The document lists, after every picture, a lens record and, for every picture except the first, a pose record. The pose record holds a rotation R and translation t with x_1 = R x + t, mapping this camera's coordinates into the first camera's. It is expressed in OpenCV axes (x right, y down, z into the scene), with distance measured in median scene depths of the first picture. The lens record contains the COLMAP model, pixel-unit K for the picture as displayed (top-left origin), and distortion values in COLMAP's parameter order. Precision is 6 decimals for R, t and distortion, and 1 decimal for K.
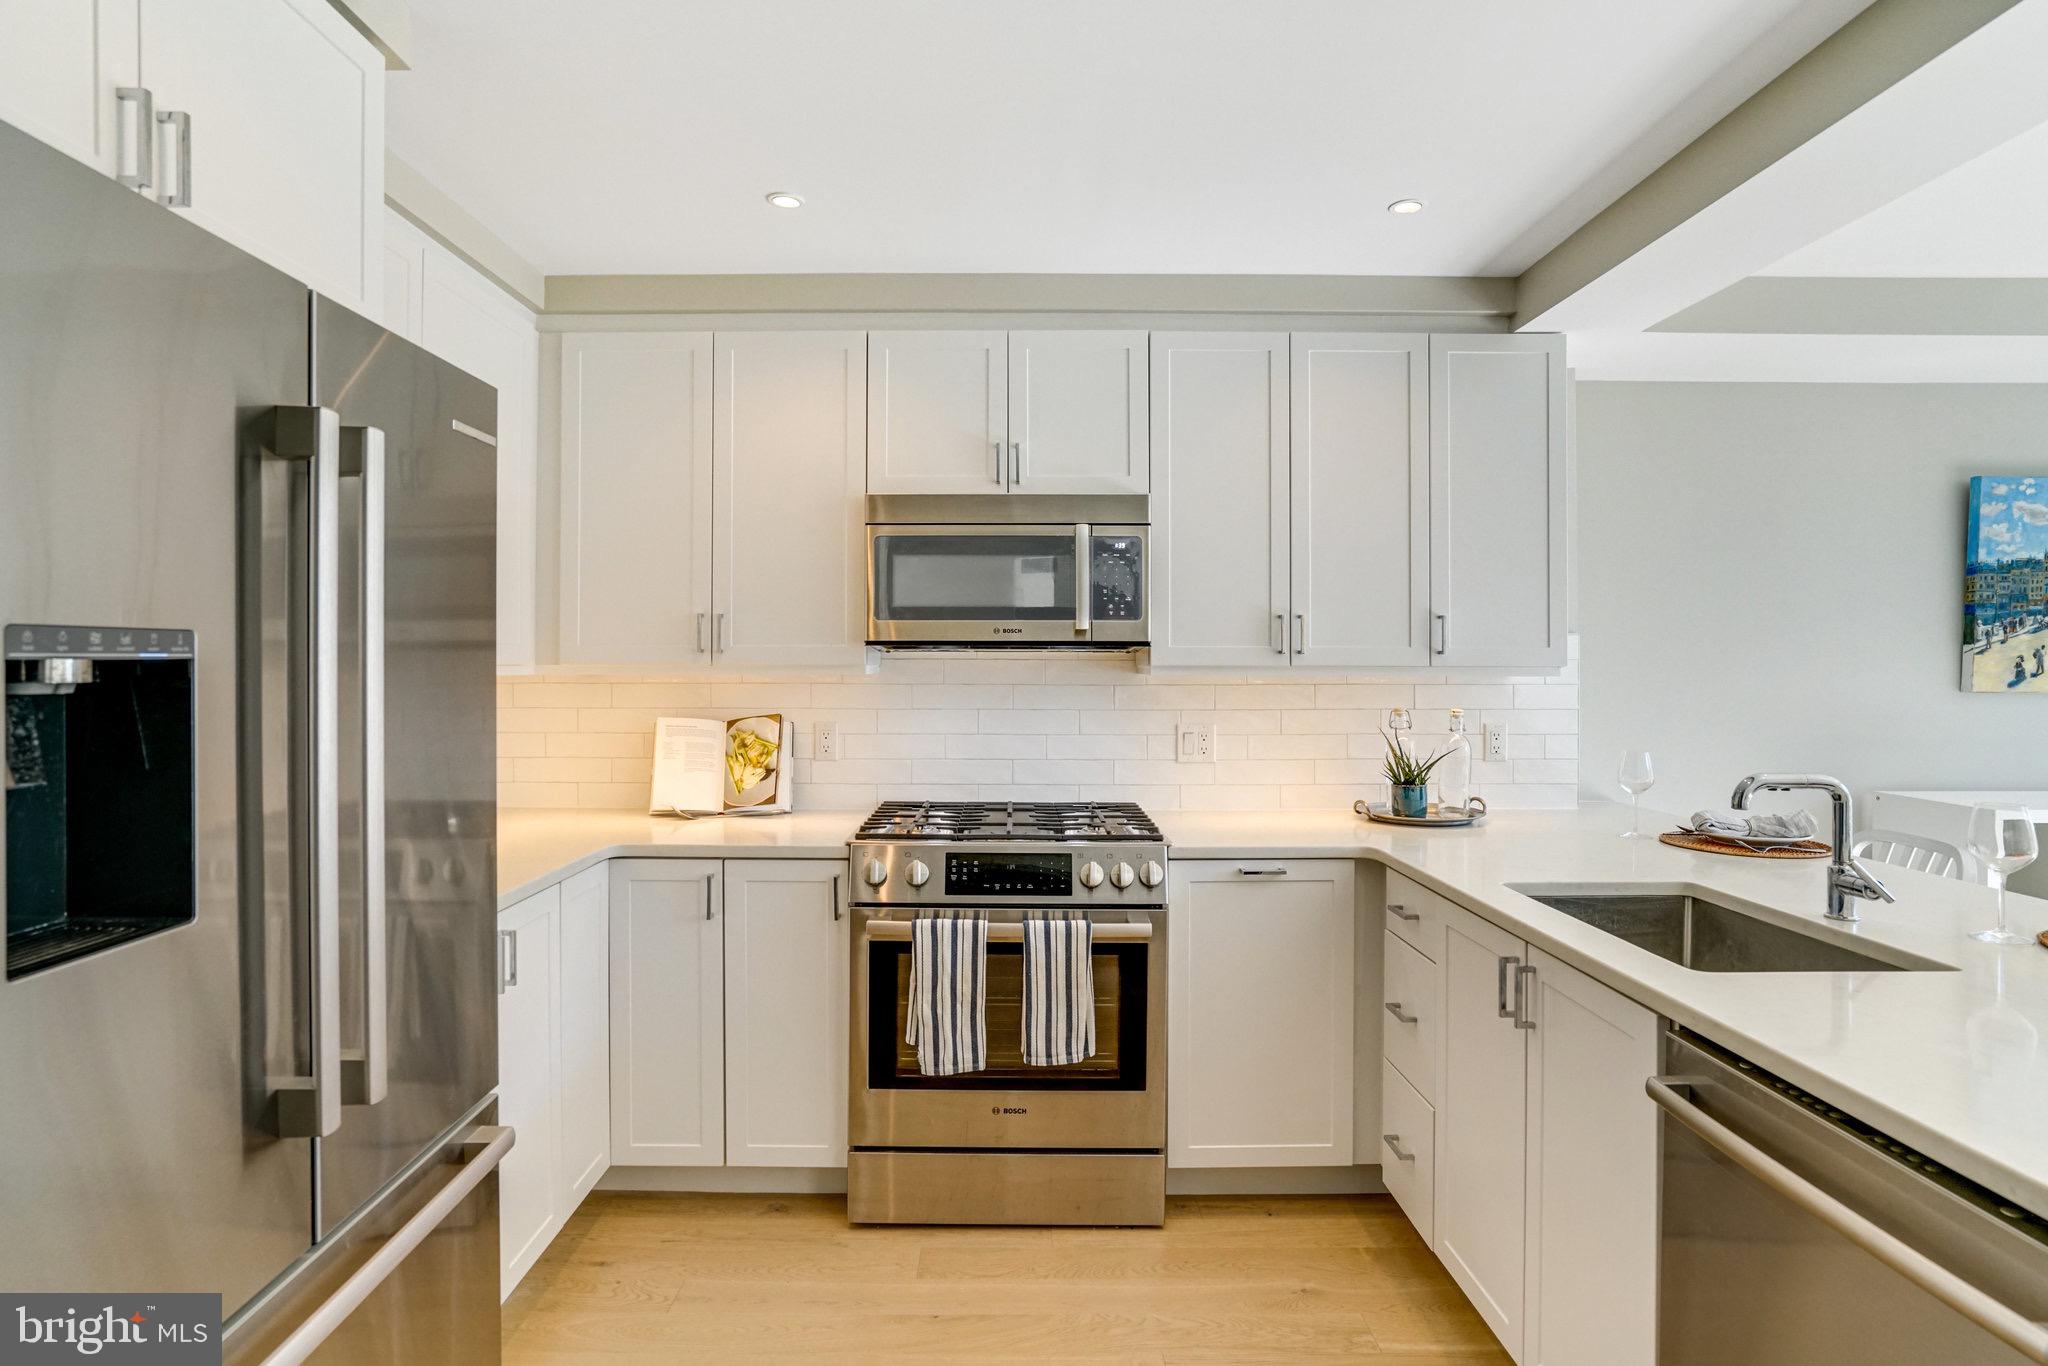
lens RADIAL K [[1012.9, 0, 890.7], [0, 1012.9, 666.1], [0, 0, 1]] dist [-0.035378, 0.001316]
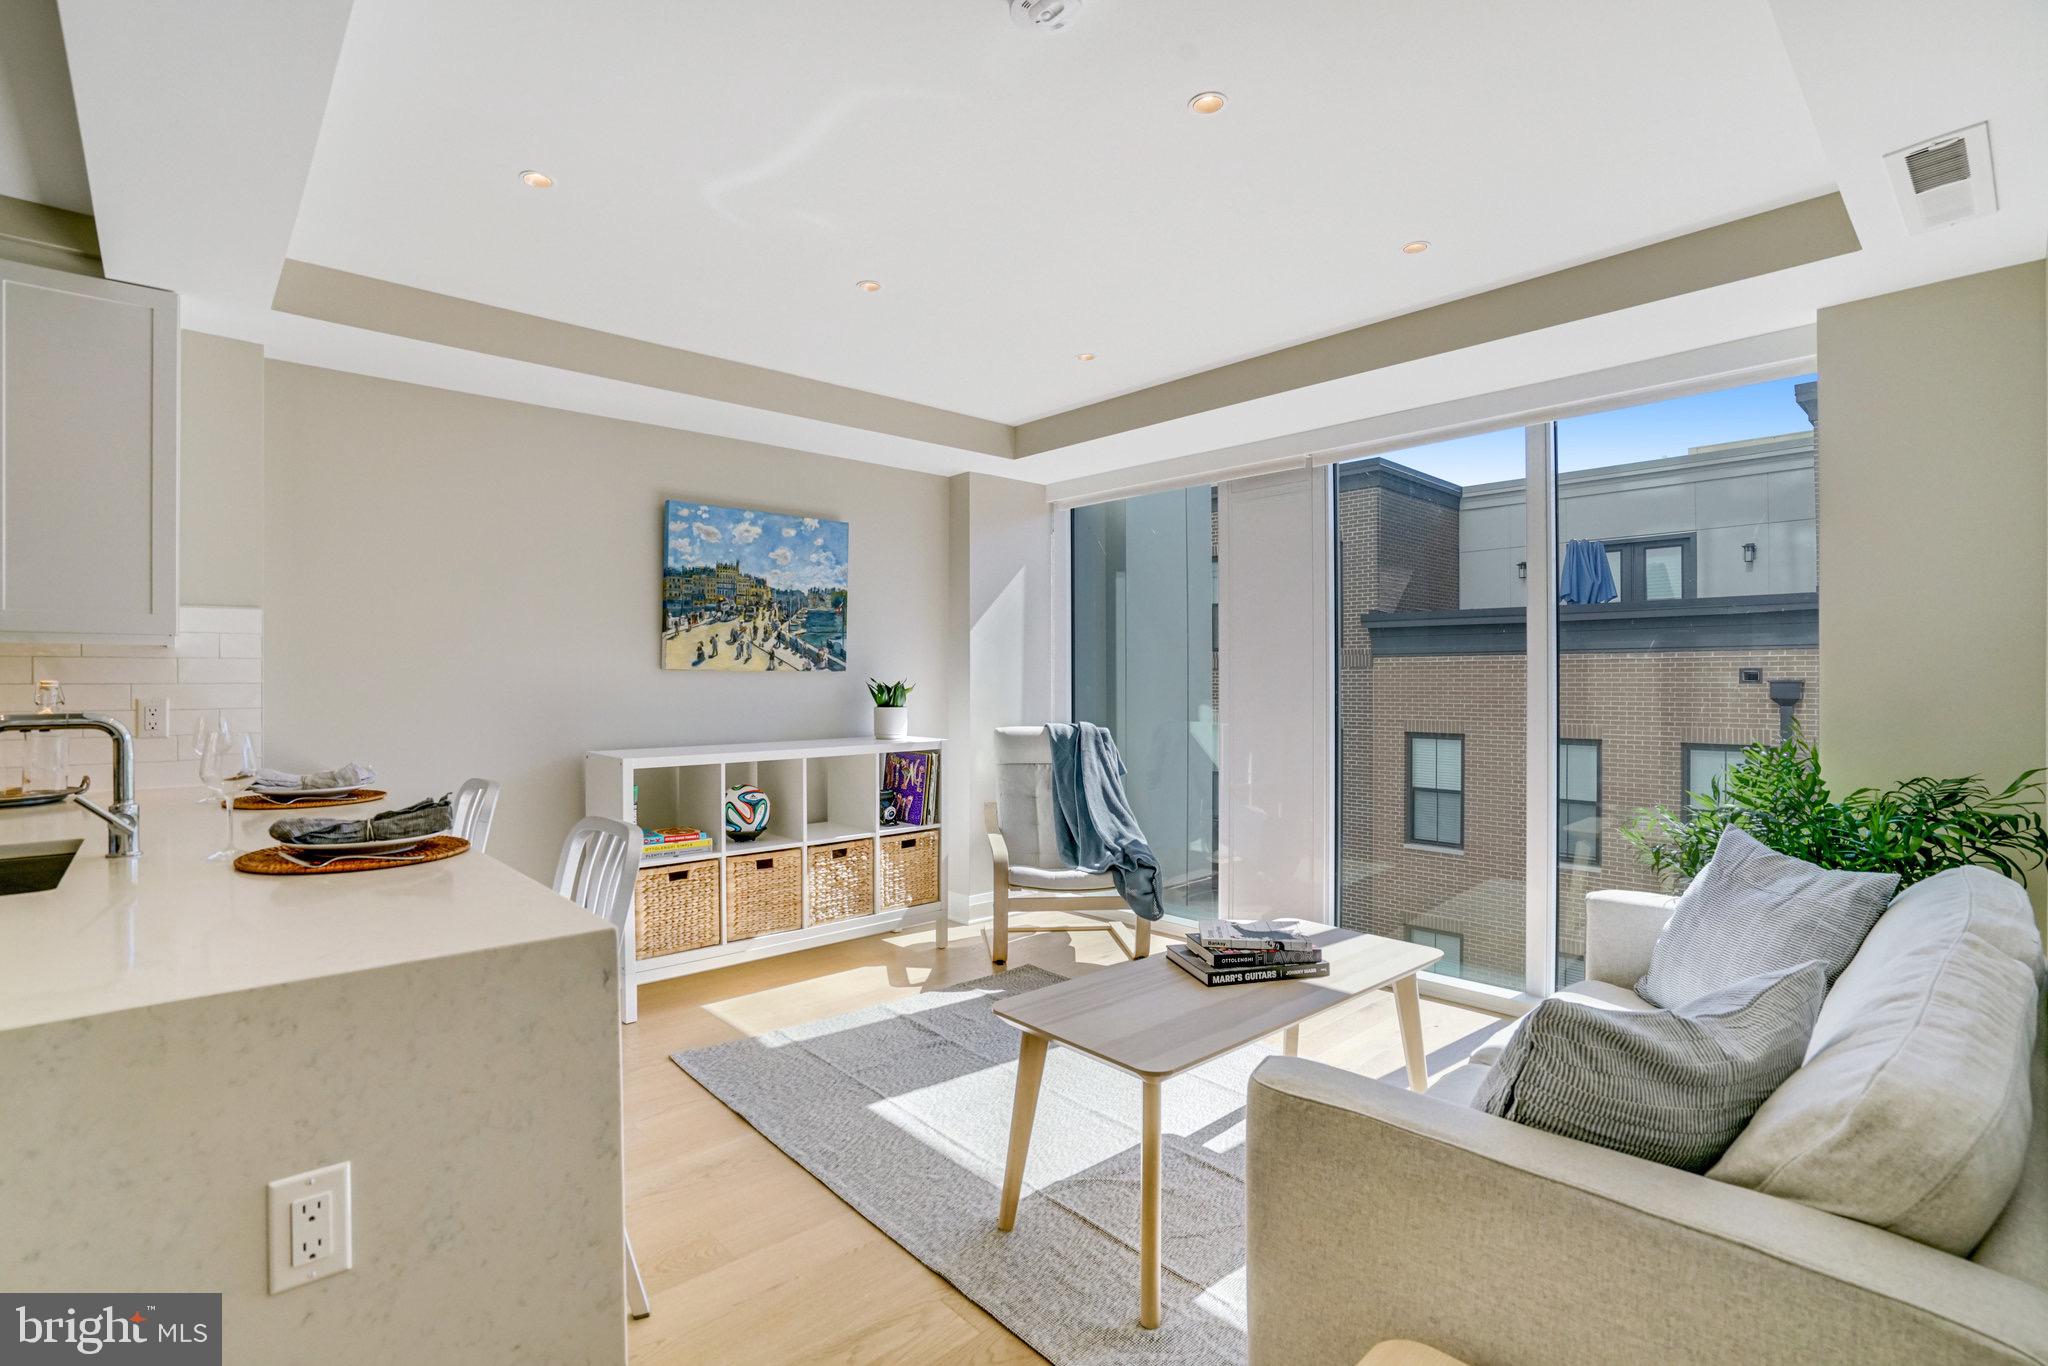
lens RADIAL K [[962.0, 0, 1008.9], [0, 962.0, 671.7], [0, 0, 1]] dist [-0.037717, 0.015935]
pose [[0.717651, 0.005054, 0.696384, 0.572342], [0.007631, 0.999857, -0.015121, 0.052932], [-0.696361, 0.016166, 0.717510, -0.215823]]
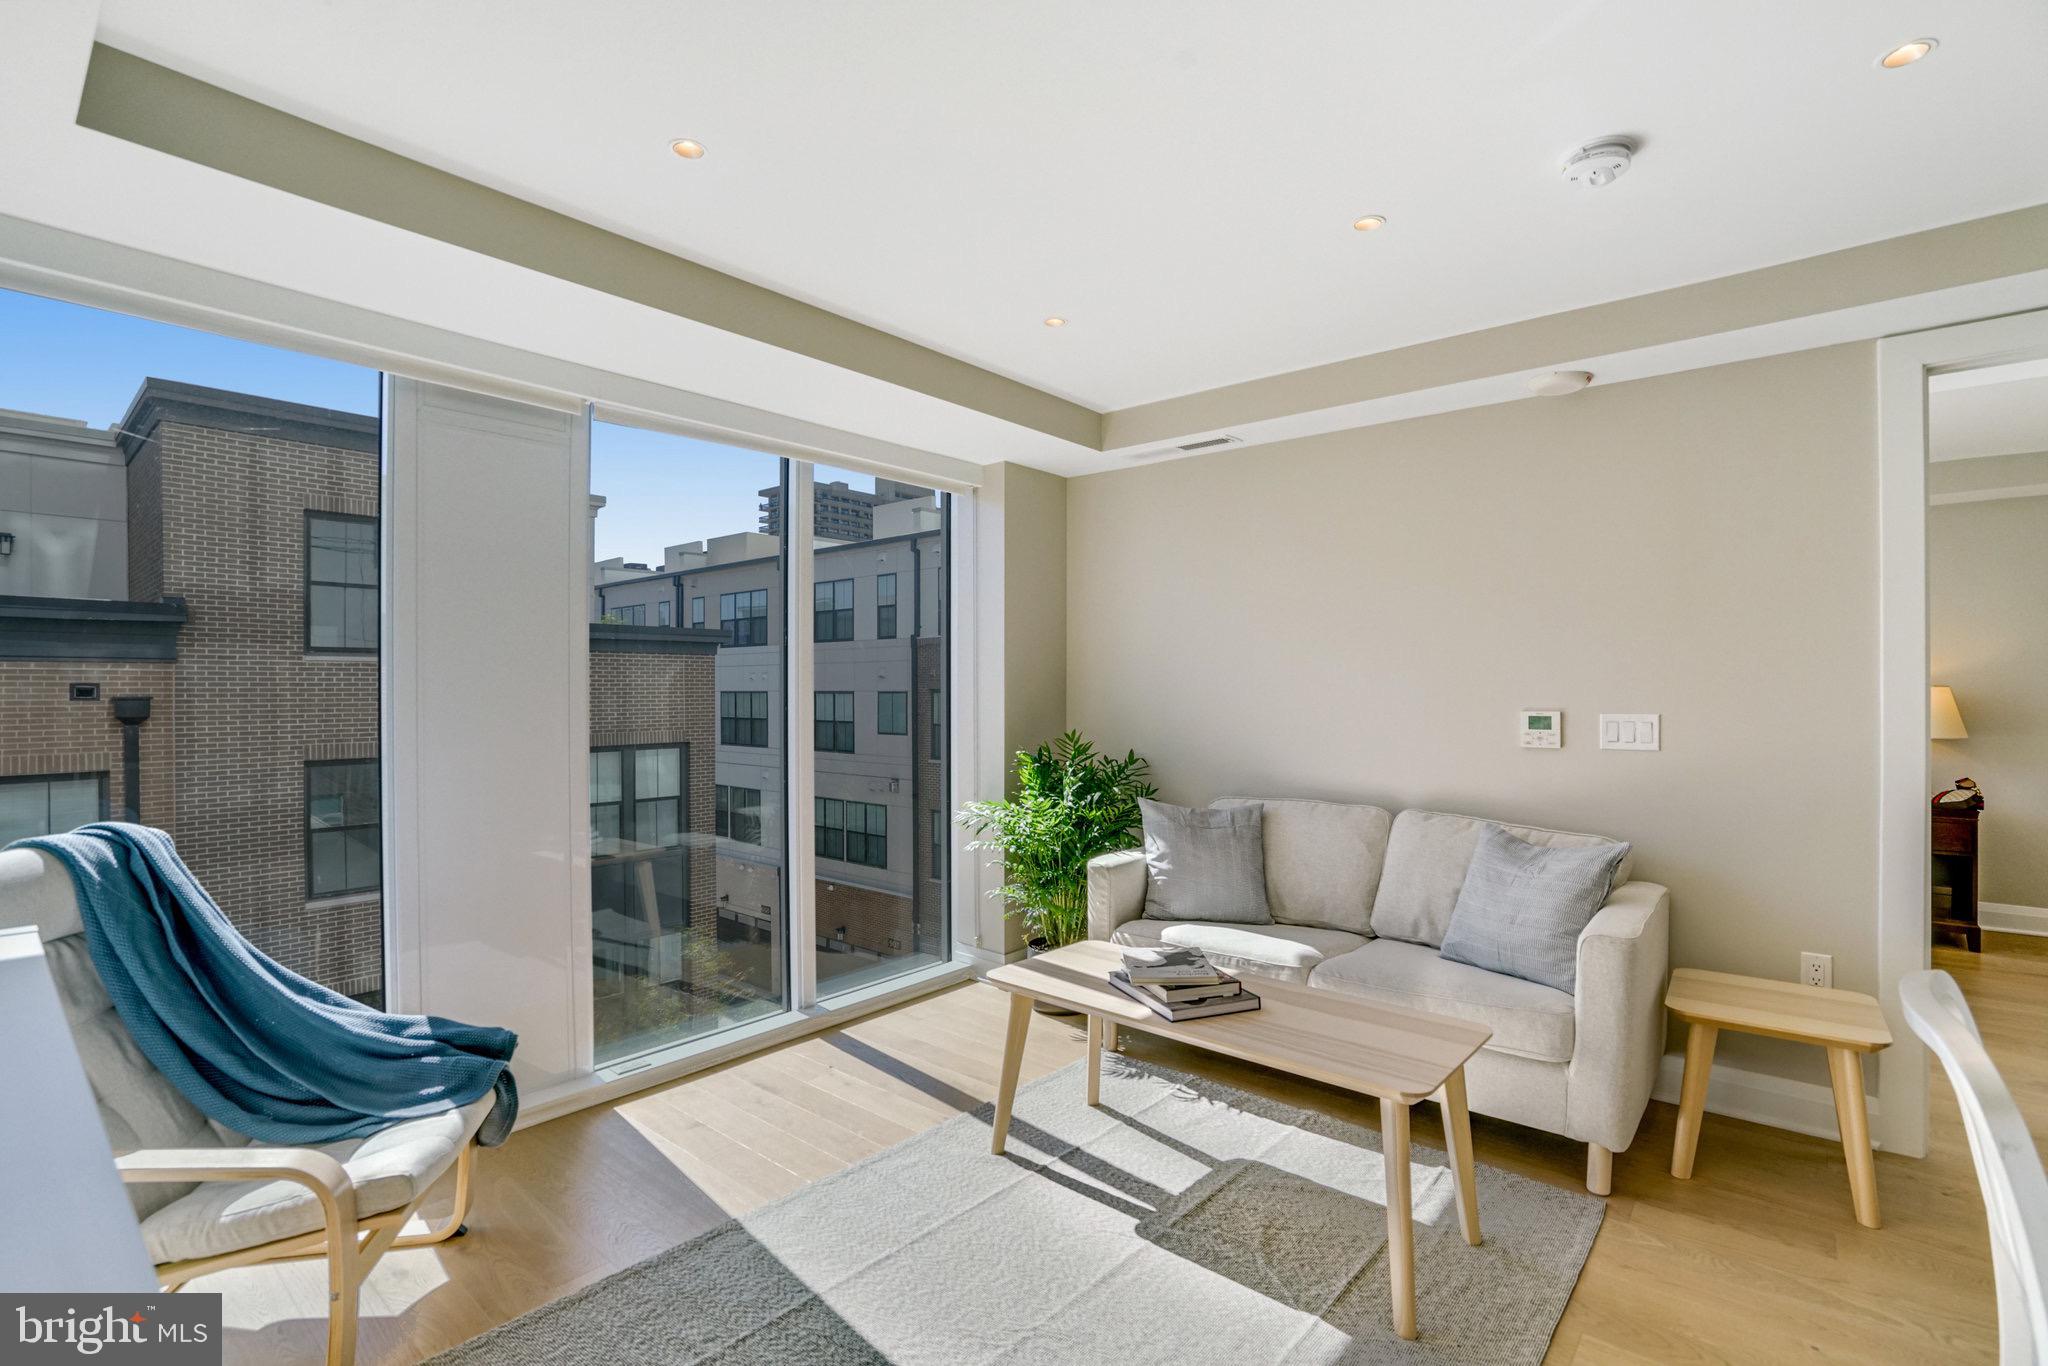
lens RADIAL K [[944.0, 0, 1006.8], [0, 944.0, 694.8], [0, 0, 1]] dist [-0.038476, 0.011453]
pose [[-0.779926, -0.004515, 0.625855, 0.877657], [0.004592, 0.999906, 0.012935, 0.020803], [-0.625855, 0.012962, -0.779832, 0.908489]]
